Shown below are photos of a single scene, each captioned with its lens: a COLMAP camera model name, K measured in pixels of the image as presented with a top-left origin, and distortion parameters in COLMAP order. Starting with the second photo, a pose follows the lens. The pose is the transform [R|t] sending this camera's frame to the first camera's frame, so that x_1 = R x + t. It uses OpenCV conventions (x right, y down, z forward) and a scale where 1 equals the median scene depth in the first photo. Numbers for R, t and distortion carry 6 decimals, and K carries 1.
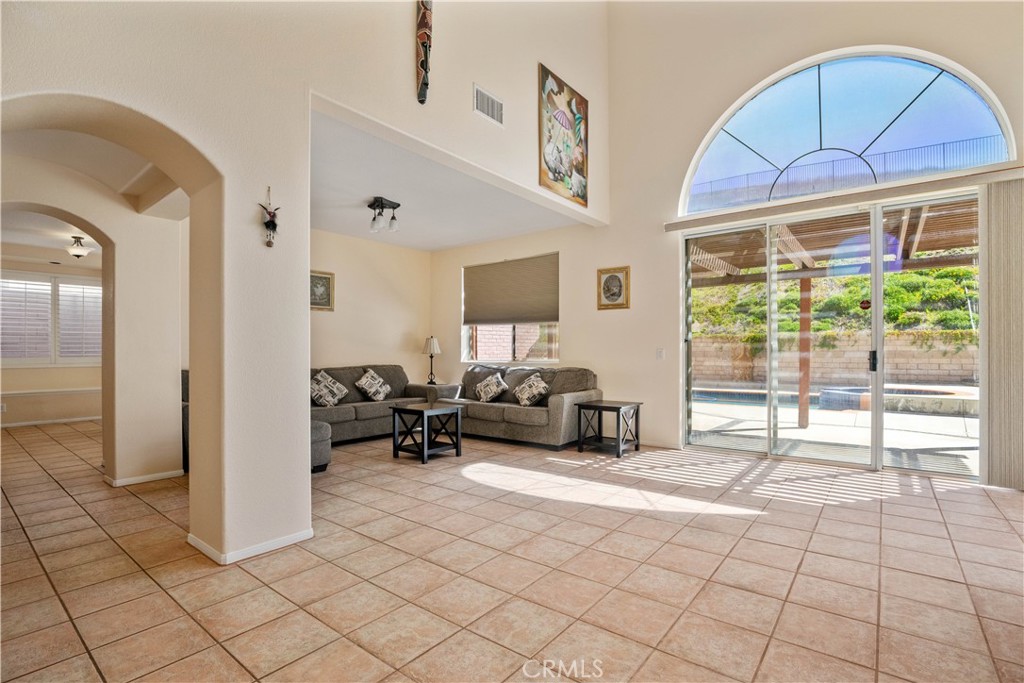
lens RADIAL K [[475.2, 0, 514.2], [0, 475.2, 345.1], [0, 0, 1]] dist [-0.010536, 0.000201]
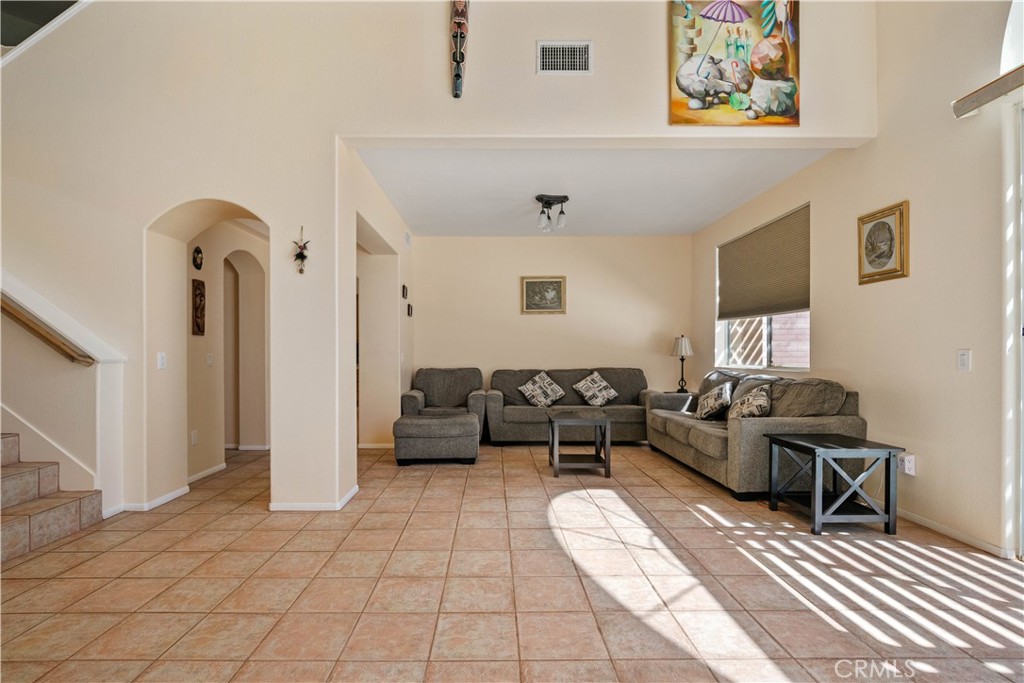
lens RADIAL K [[481.8, 0, 498.1], [0, 481.8, 349.6], [0, 0, 1]] dist [-0.005667, -0.000232]
pose [[0.624718, -0.005263, -0.780832, 0.419764], [0.011626, 0.999929, 0.002562, 0.001000], [0.780764, -0.010679, 0.624735, 0.303255]]
